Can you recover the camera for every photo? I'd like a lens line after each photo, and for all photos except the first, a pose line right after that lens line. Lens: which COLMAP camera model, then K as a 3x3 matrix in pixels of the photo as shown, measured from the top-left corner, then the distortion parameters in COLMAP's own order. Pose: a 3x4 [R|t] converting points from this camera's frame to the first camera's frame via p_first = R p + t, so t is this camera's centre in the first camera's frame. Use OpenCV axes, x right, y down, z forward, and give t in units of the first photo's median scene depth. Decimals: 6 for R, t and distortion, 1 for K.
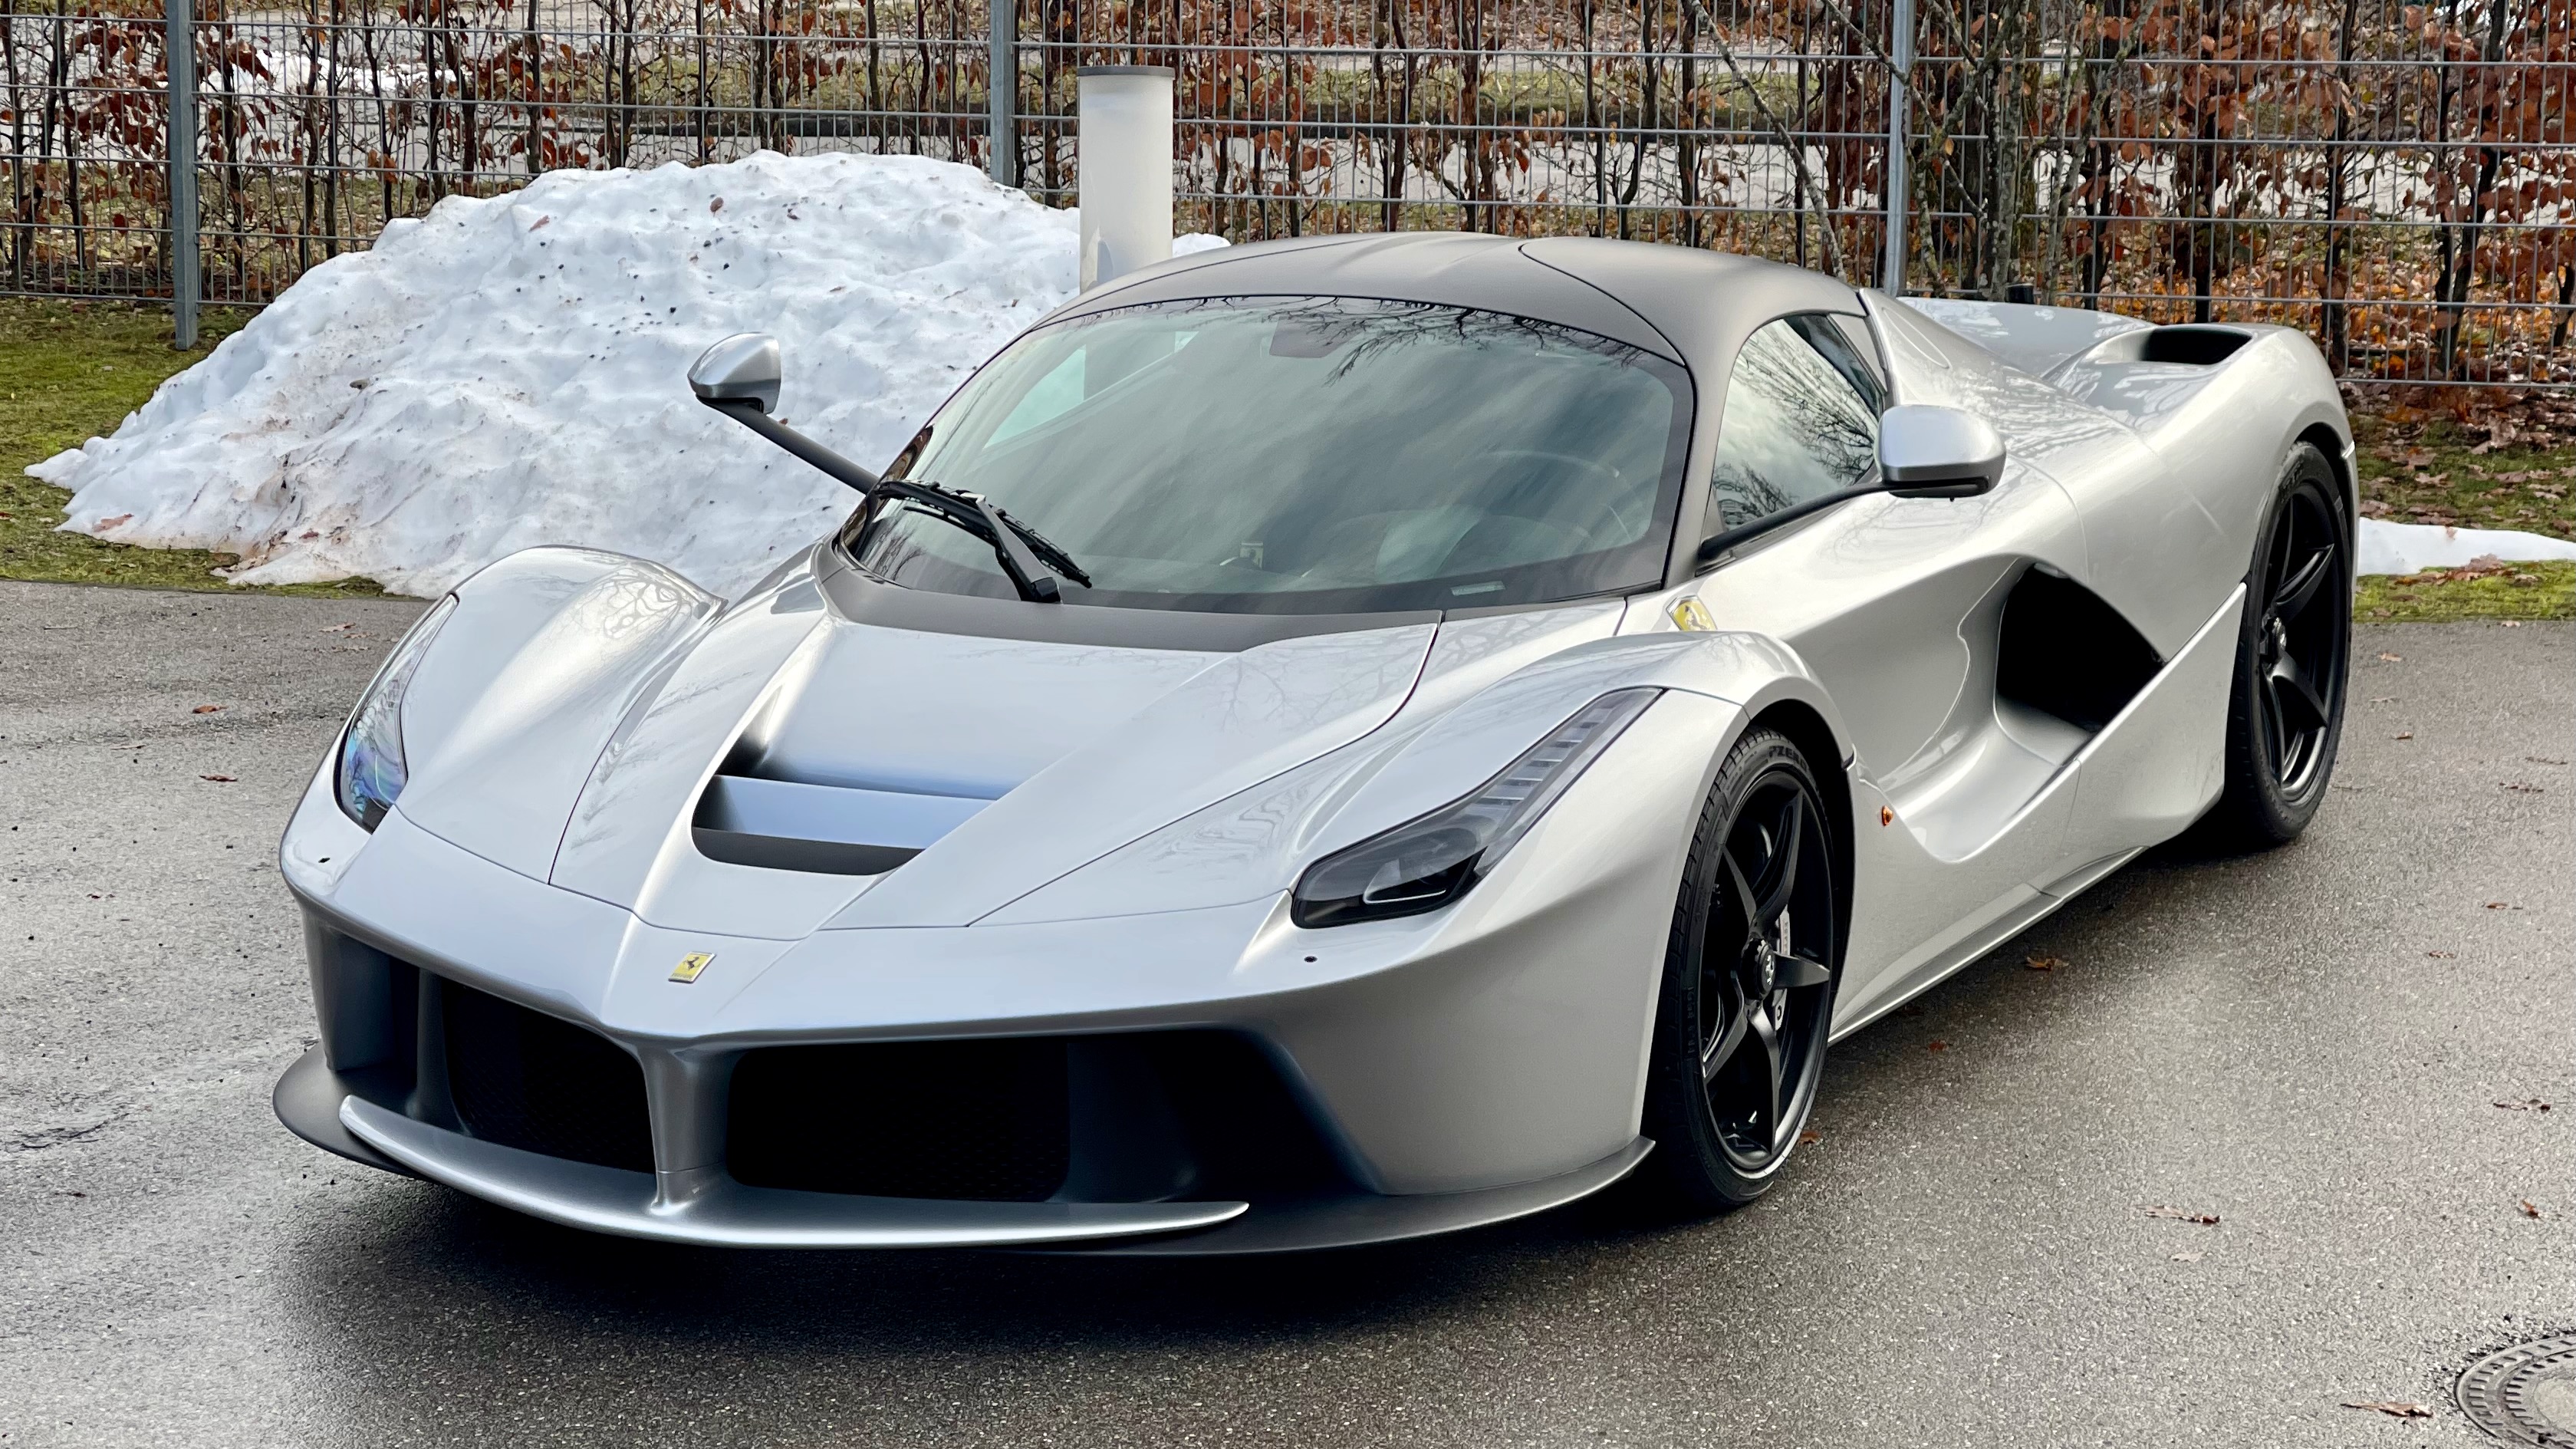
lens RADIAL K [[5380.4, 0, 1288.0], [0, 5380.4, 724.5], [0, 0, 1]] dist [0.009973, 2.283956]
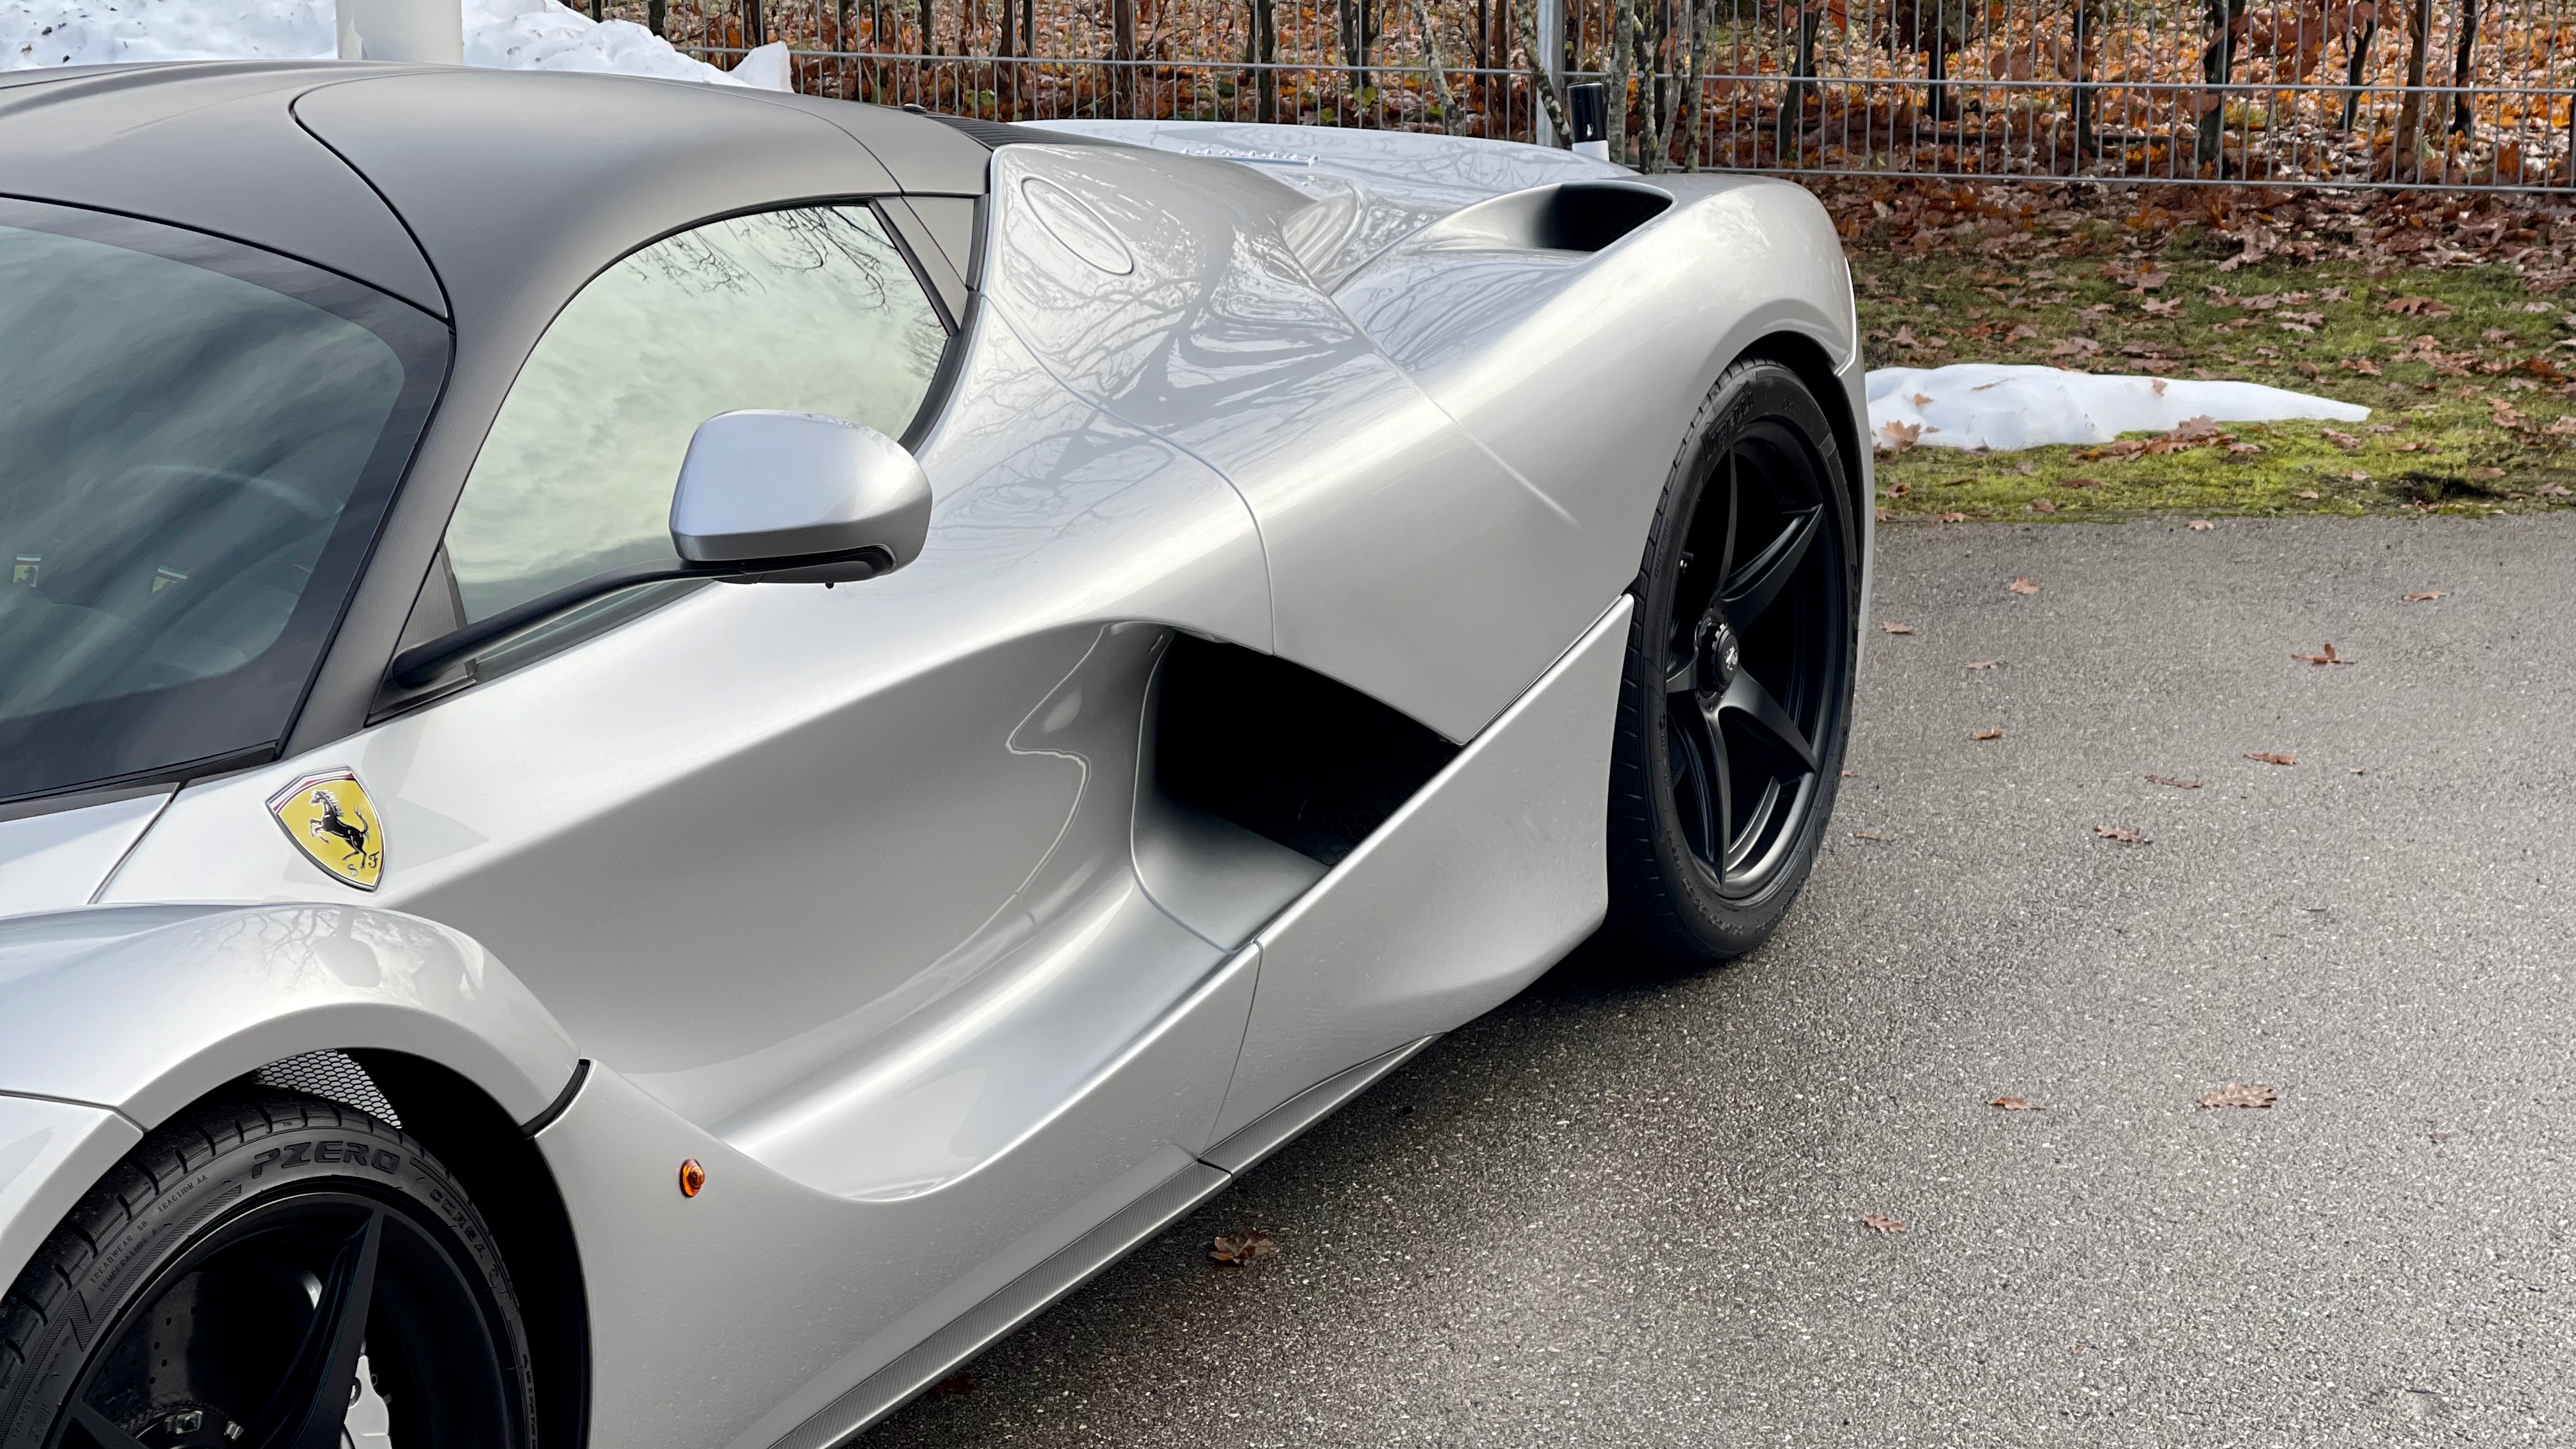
lens RADIAL K [[4575.6, 0, 1329.3], [0, 4575.6, 638.6], [0, 0, 1]] dist [0.236977, -0.156101]
pose [[0.999684, -0.007761, -0.023915, 0.103503], [0.009023, 0.998549, 0.053097, -0.033869], [0.023468, -0.053296, 0.998303, 0.301670]]
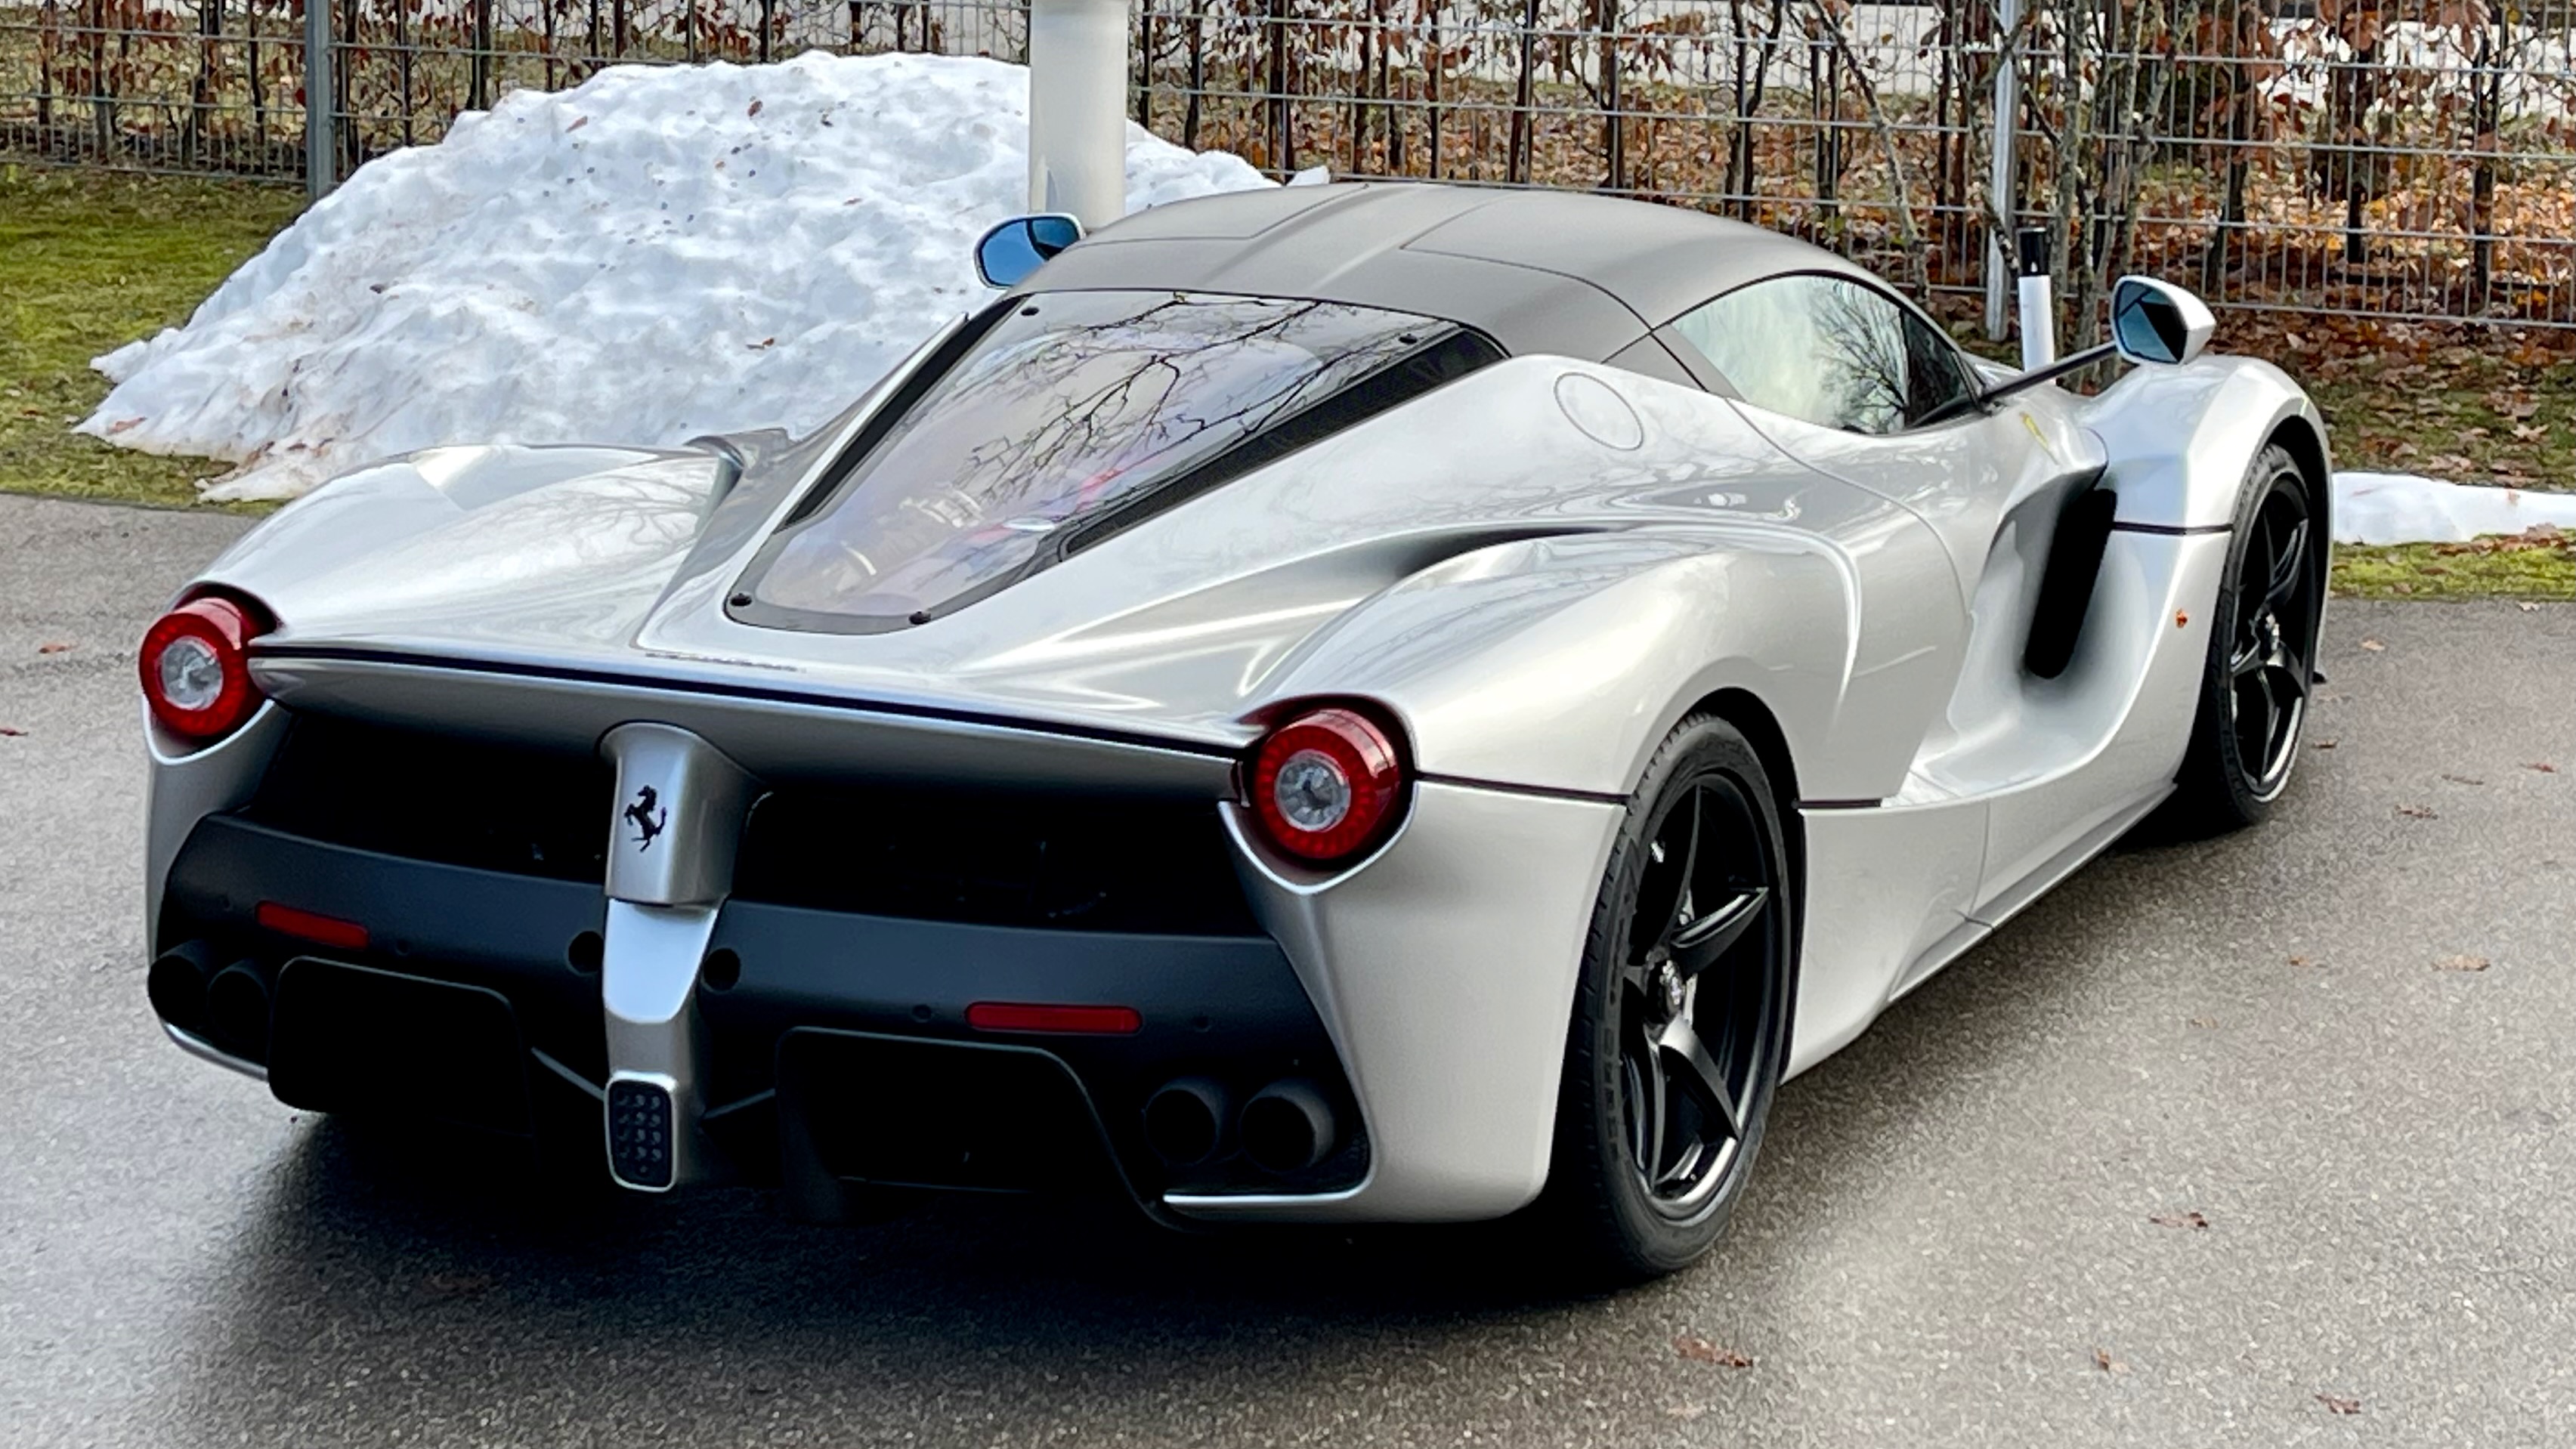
lens RADIAL K [[5257.2, 0, 1358.5], [0, 5257.2, 716.5], [0, 0, 1]] dist [0.131014, -0.389588]
pose [[0.995289, 0.027291, -0.093031, 0.096782], [-0.024086, 0.999083, 0.035408, -0.023836], [0.093912, -0.033000, 0.995033, 0.062313]]
